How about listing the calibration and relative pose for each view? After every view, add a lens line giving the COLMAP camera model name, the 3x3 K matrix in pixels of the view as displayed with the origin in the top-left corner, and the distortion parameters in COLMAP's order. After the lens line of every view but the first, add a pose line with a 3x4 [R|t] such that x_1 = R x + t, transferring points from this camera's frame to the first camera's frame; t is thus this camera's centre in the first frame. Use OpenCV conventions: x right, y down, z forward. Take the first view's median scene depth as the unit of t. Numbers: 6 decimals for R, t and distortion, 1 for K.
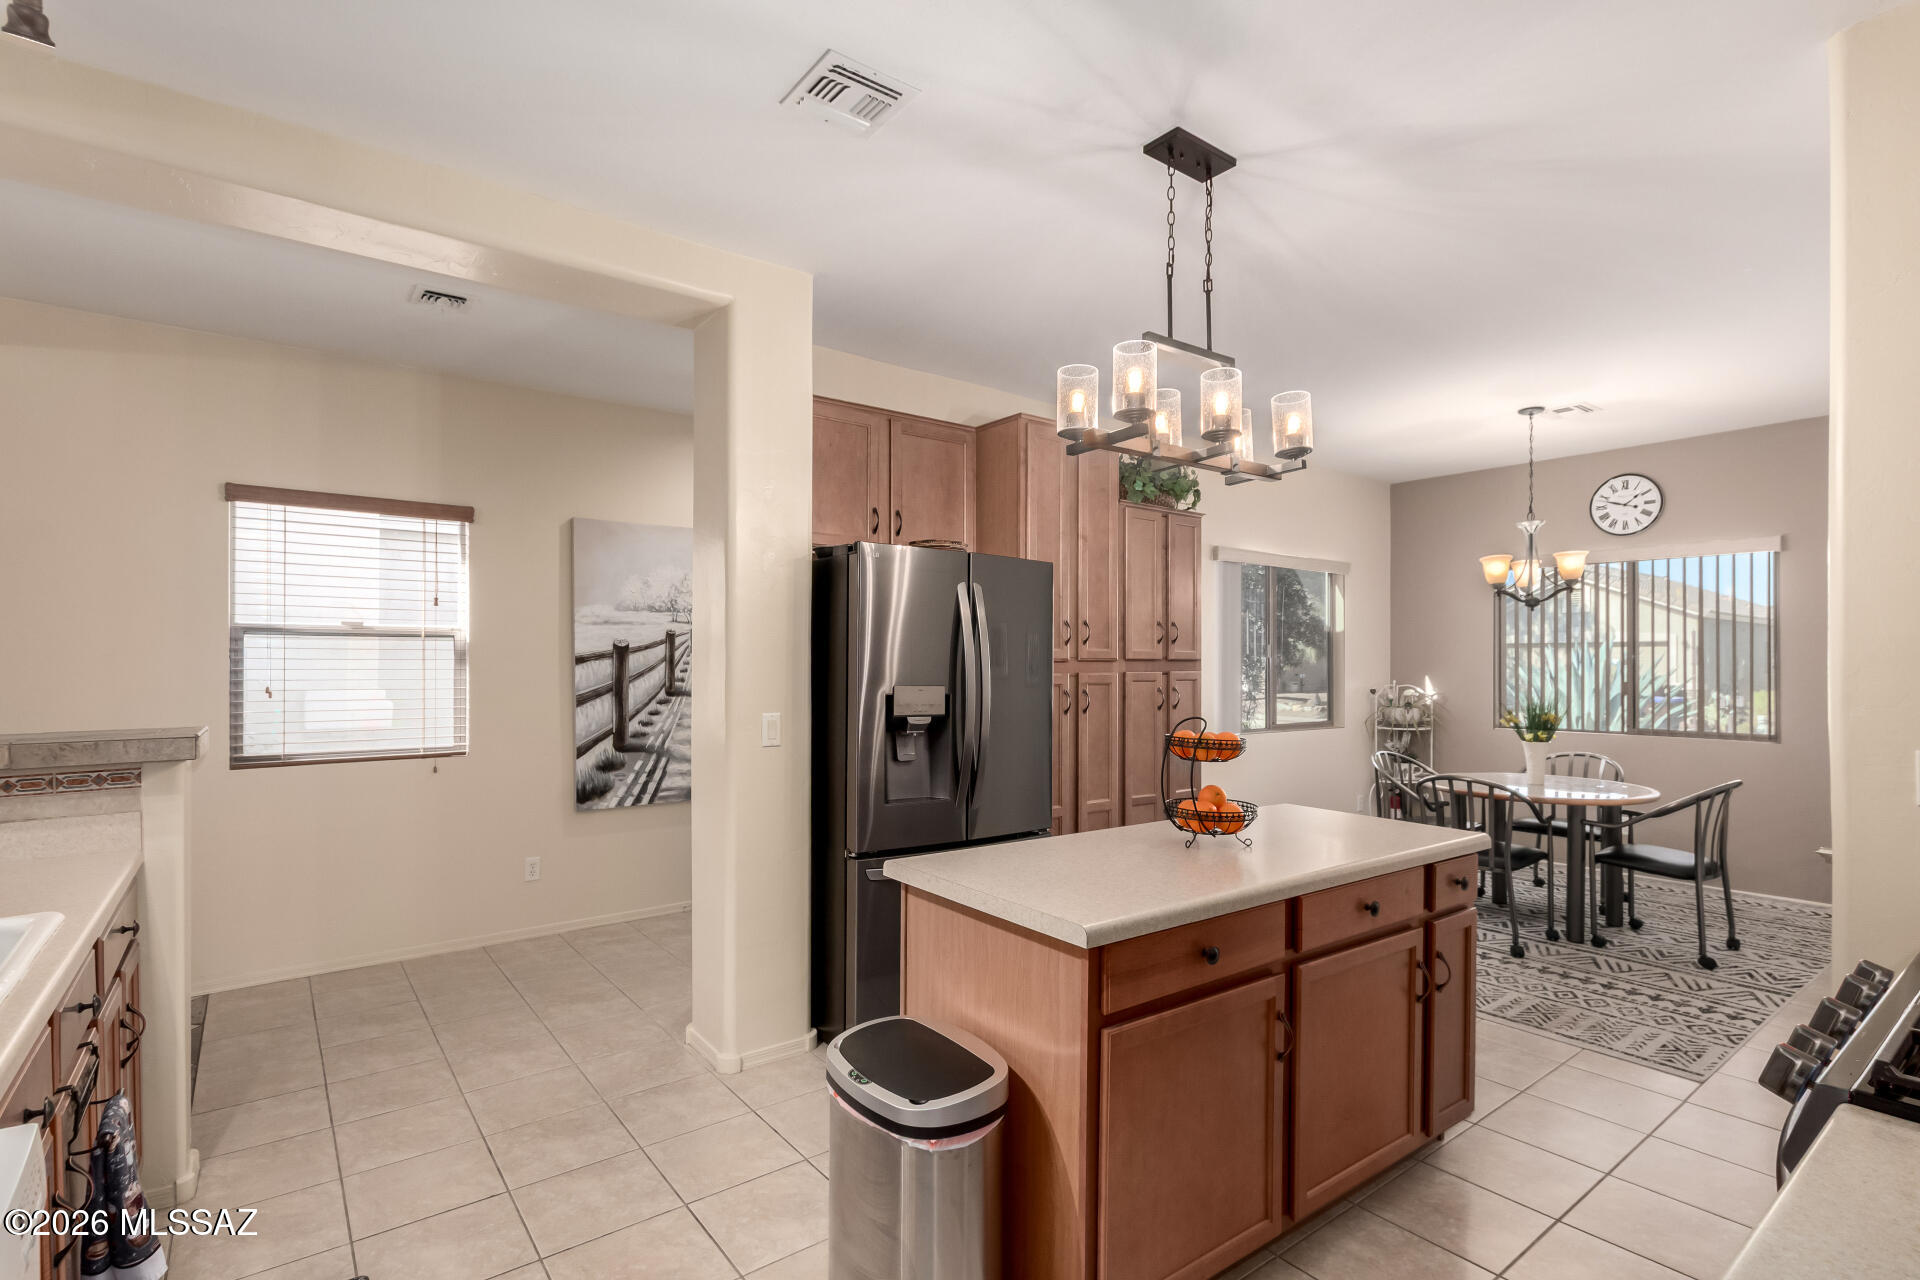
lens RADIAL K [[909.9, 0, 952.0], [0, 909.9, 655.4], [0, 0, 1]] dist [-0.000875, -0.000363]
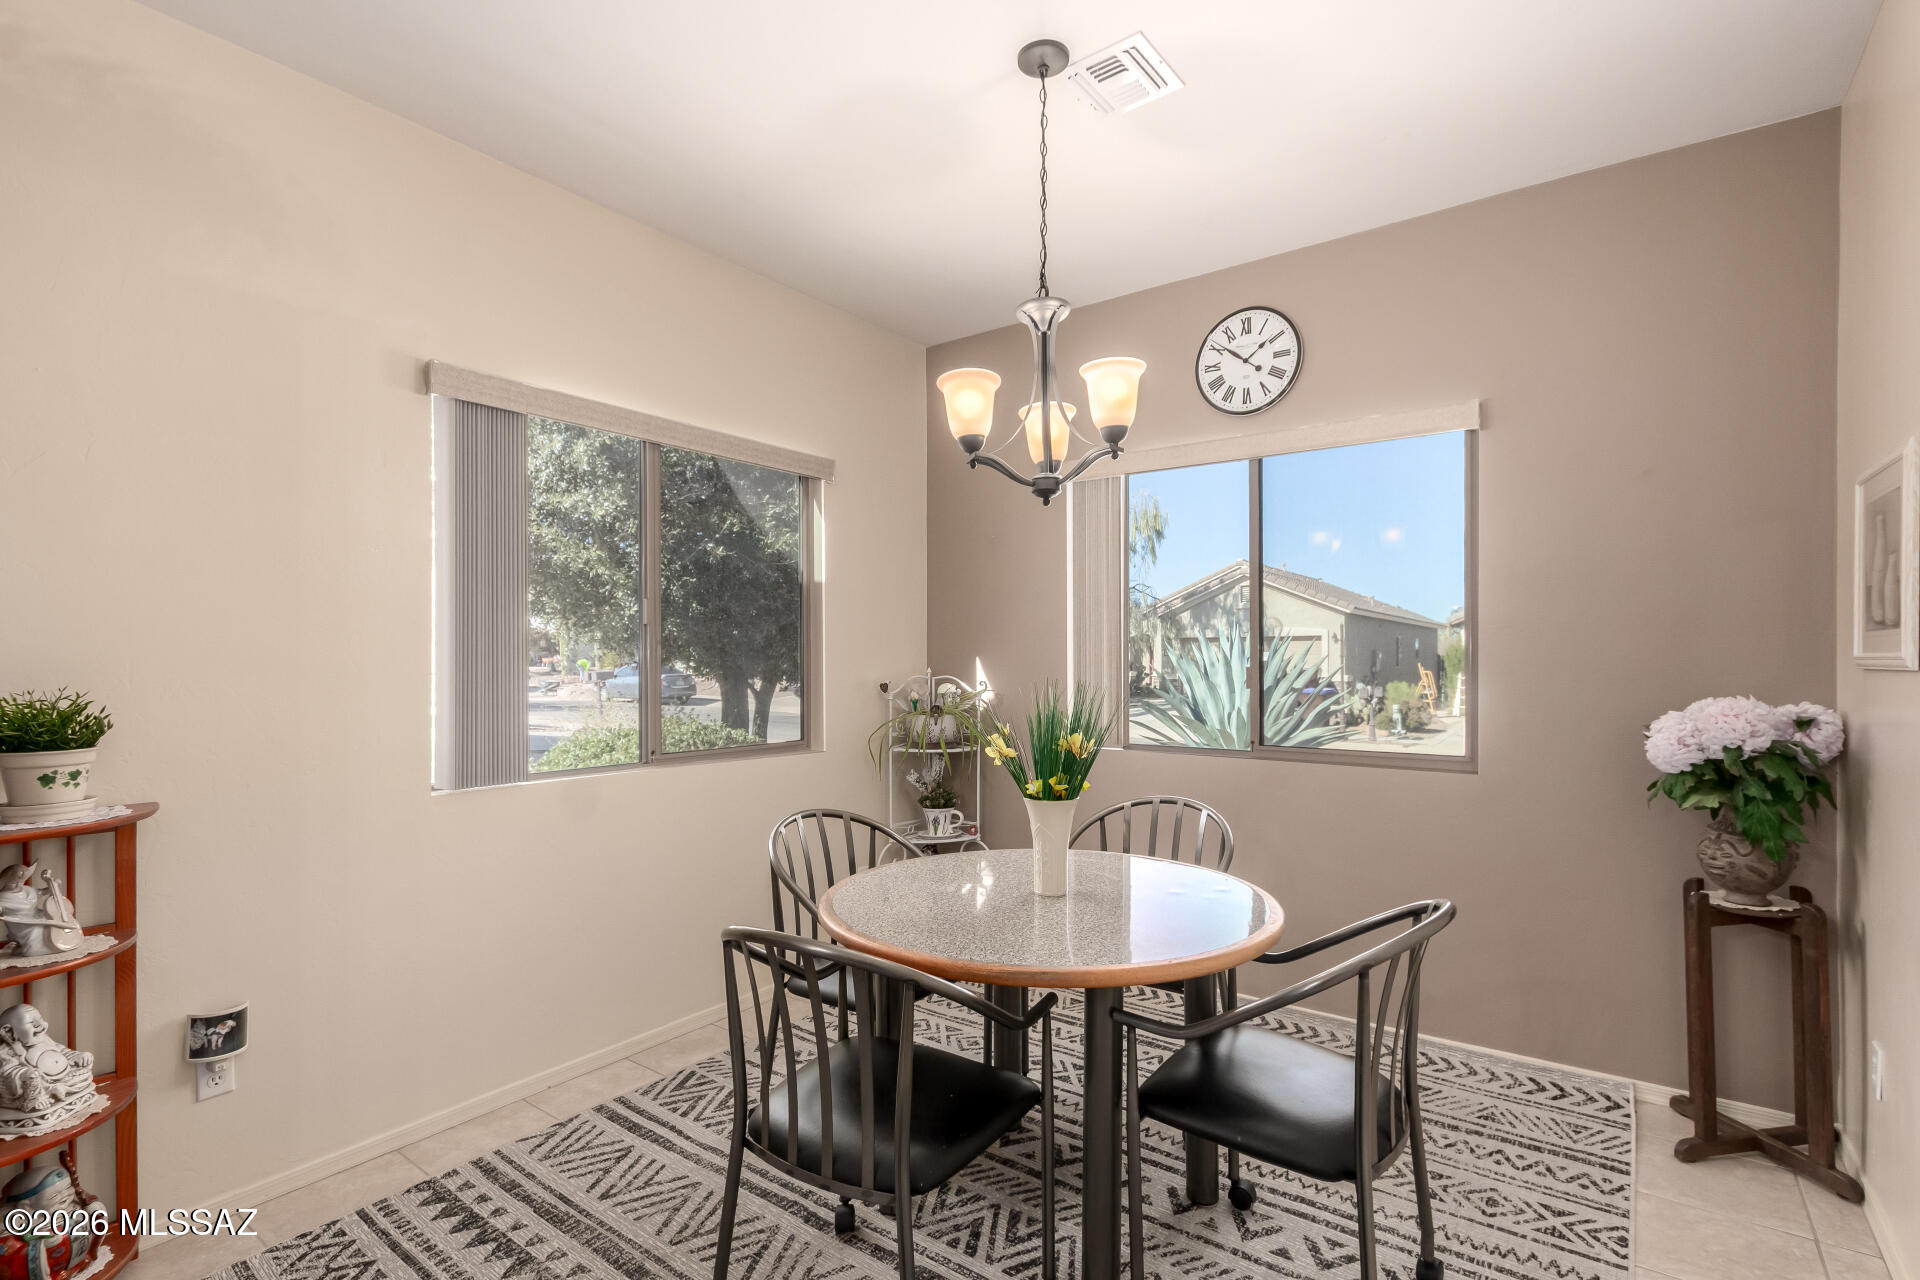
lens RADIAL K [[915.4, 0, 963.8], [0, 915.4, 656.4], [0, 0, 1]] dist [-0.001037, -0.001684]
pose [[0.957231, -0.003810, 0.289299, 0.469273], [0.002873, 0.999989, 0.003666, 0.024026], [-0.289310, -0.002678, 0.957232, 0.580614]]
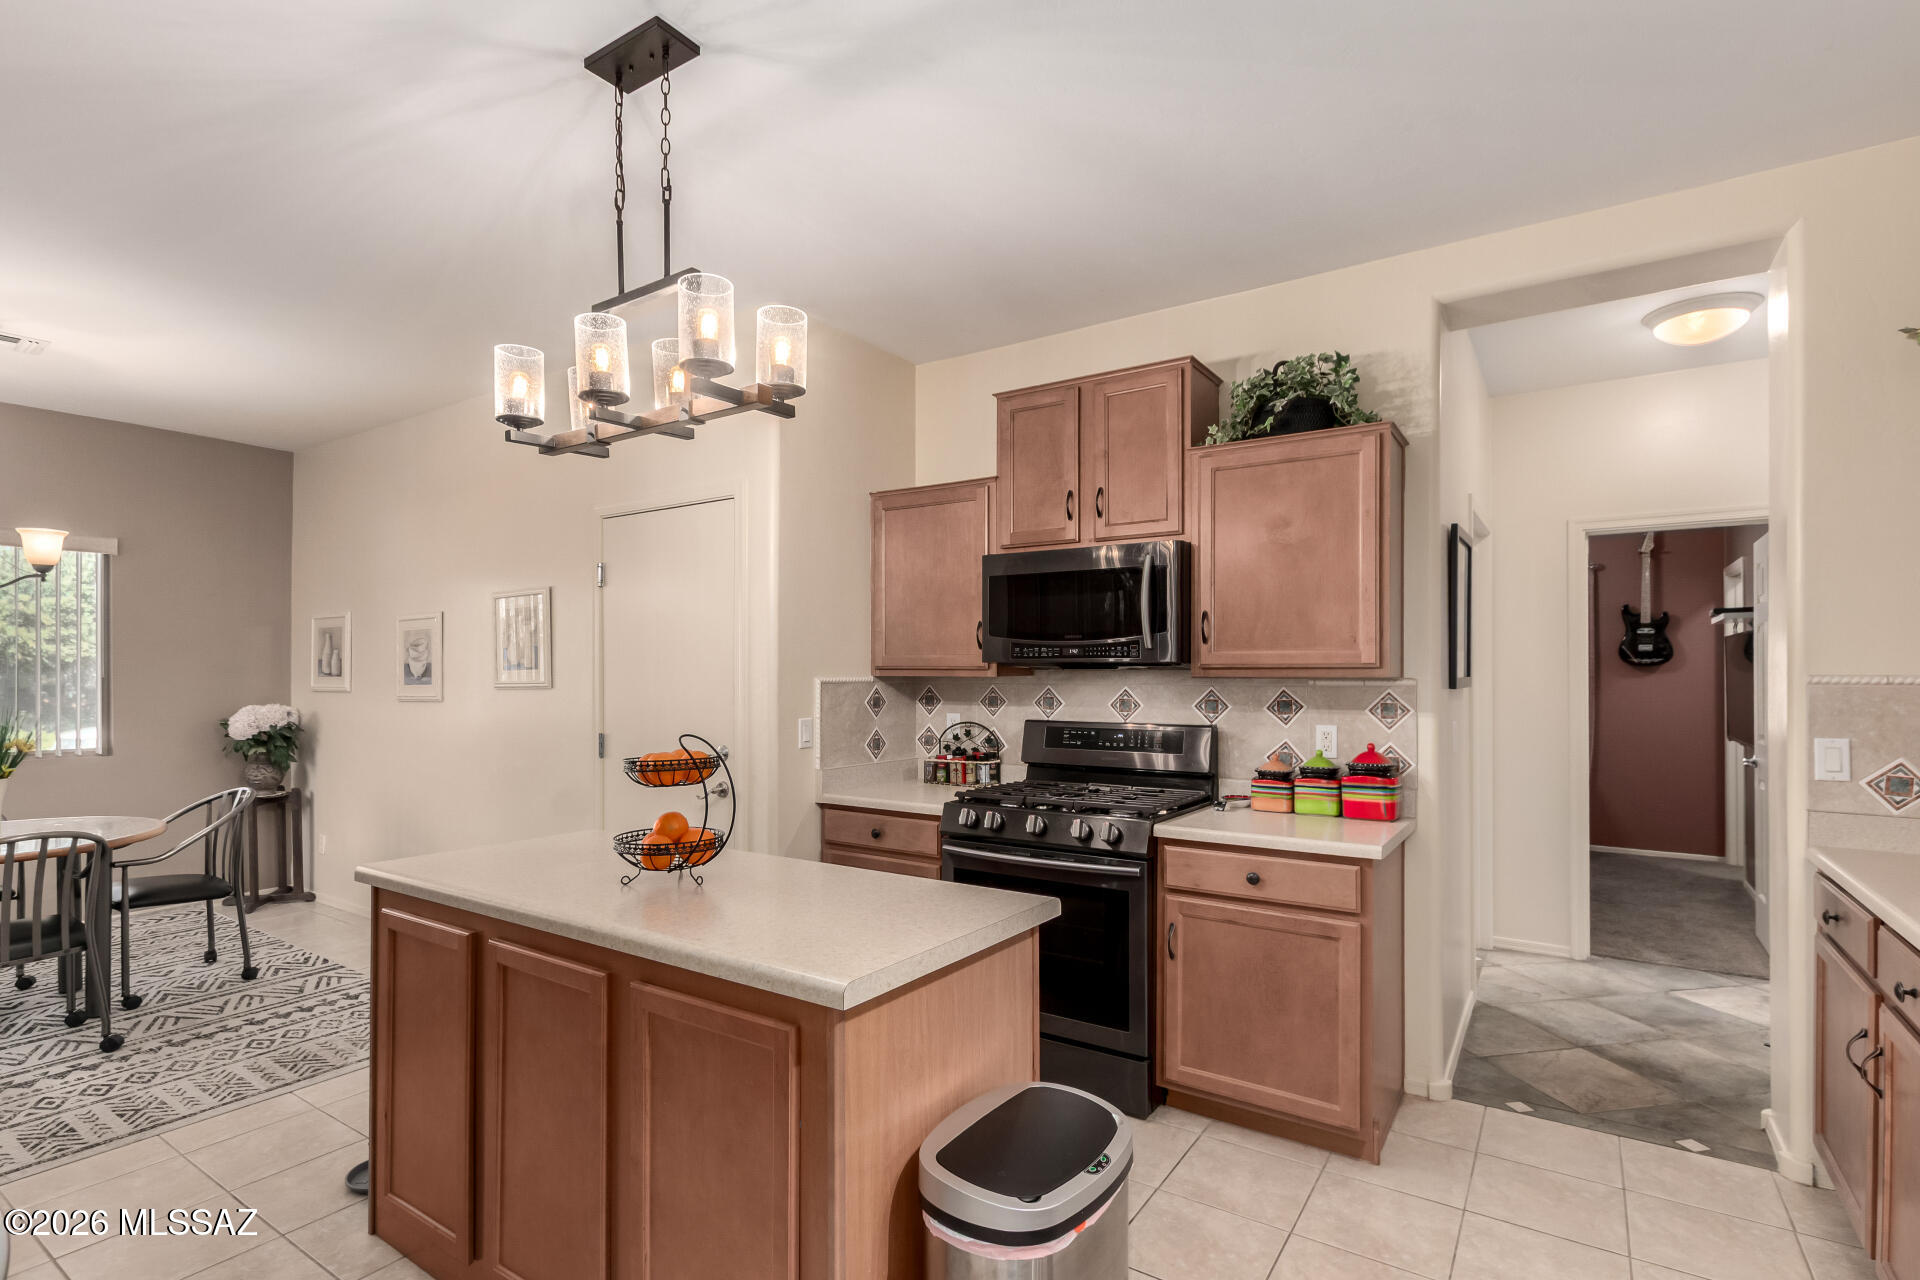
lens RADIAL K [[915.4, 0, 963.8], [0, 915.4, 656.4], [0, 0, 1]] dist [-0.001037, -0.001684]
pose [[-0.325975, 0.013334, 0.945284, -0.303989], [-0.006976, 0.999839, -0.016509, 0.003403], [-0.945353, -0.011975, -0.325830, 0.490911]]
